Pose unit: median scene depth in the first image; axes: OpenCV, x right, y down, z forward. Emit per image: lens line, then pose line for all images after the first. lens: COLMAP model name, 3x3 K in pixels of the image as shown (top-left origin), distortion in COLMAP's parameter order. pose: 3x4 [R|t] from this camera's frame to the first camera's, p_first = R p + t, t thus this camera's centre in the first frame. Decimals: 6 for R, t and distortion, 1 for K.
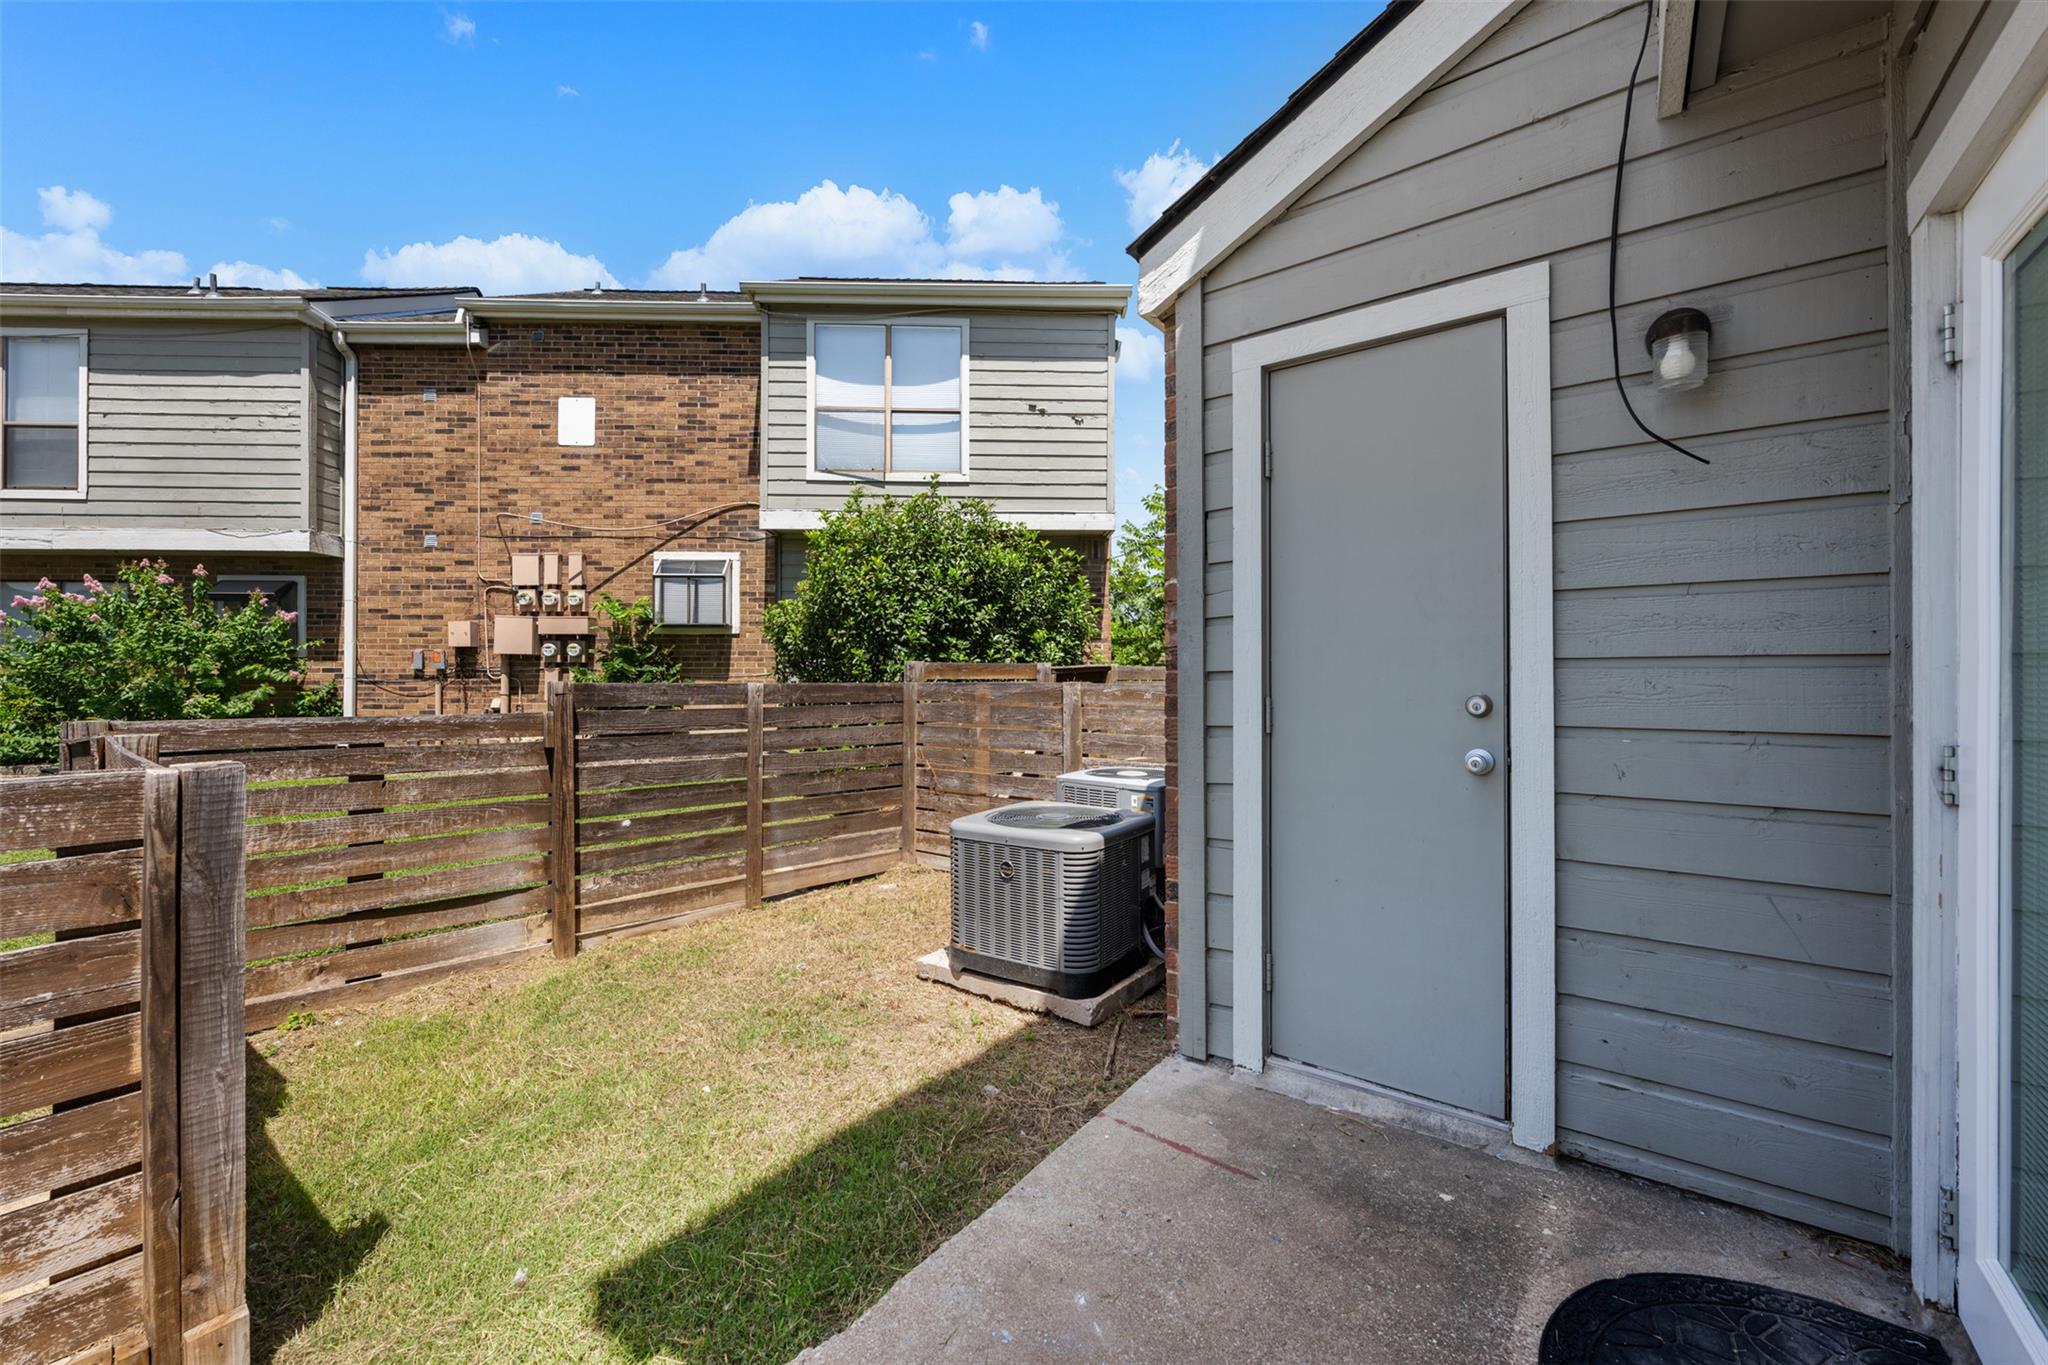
lens RADIAL K [[822.6, 0, 1024.5], [0, 822.6, 683.4], [0, 0, 1]] dist [-0.002954, 0.000982]
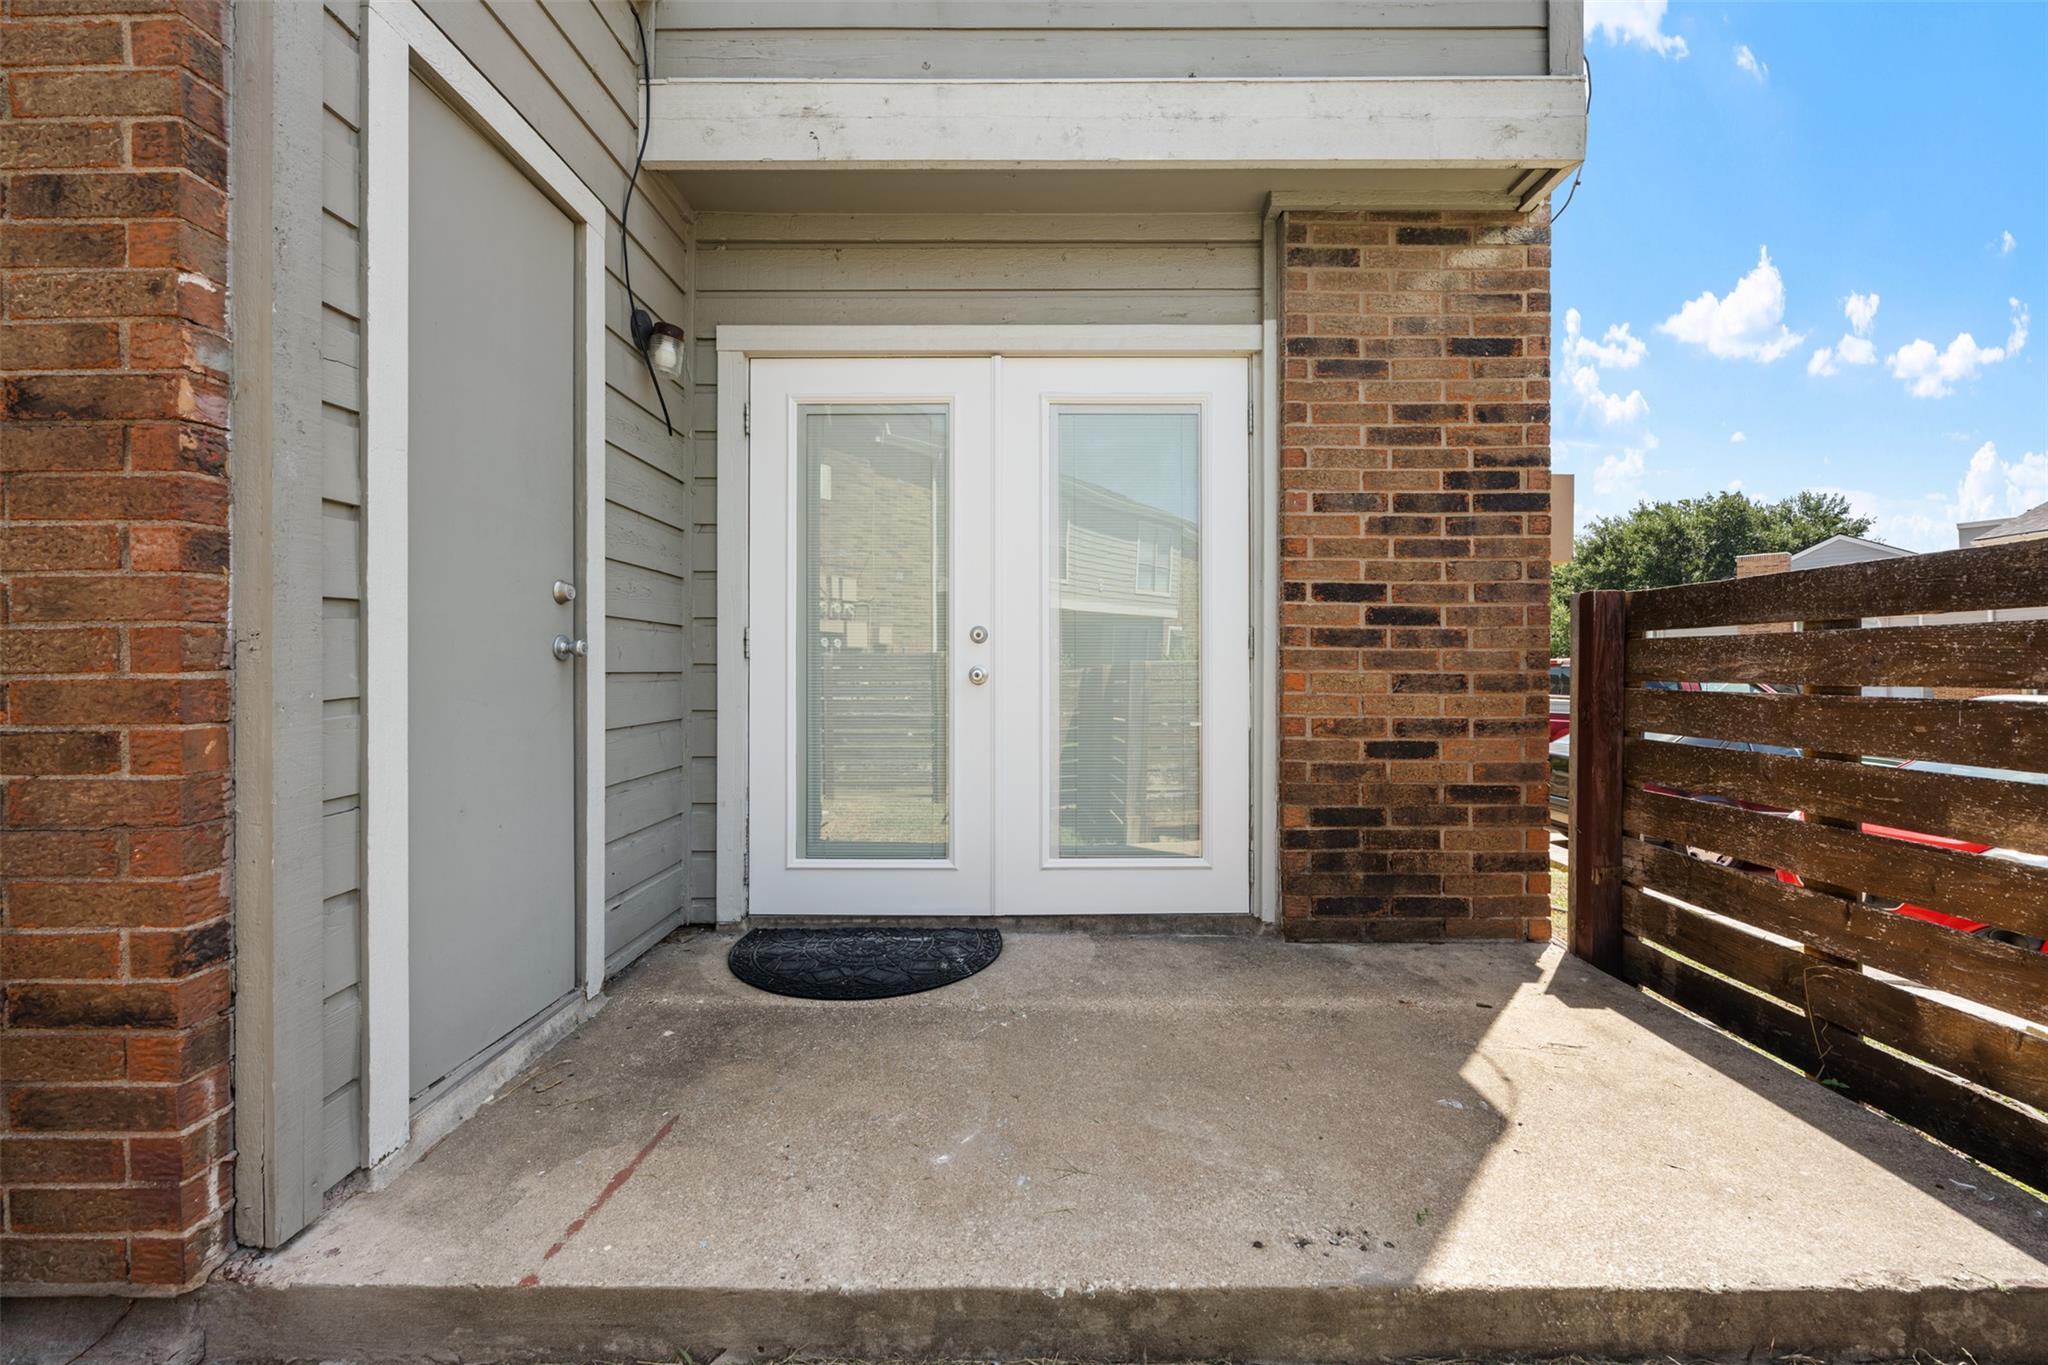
lens RADIAL K [[822.6, 0, 1026.0], [0, 822.6, 666.9], [0, 0, 1]] dist [-0.002954, 0.000982]
pose [[-0.591139, -0.000929, 0.806569, -0.565219], [0.000389, 0.999999, 0.001437, 0.109494], [-0.806570, 0.001164, -0.591138, 1.075297]]
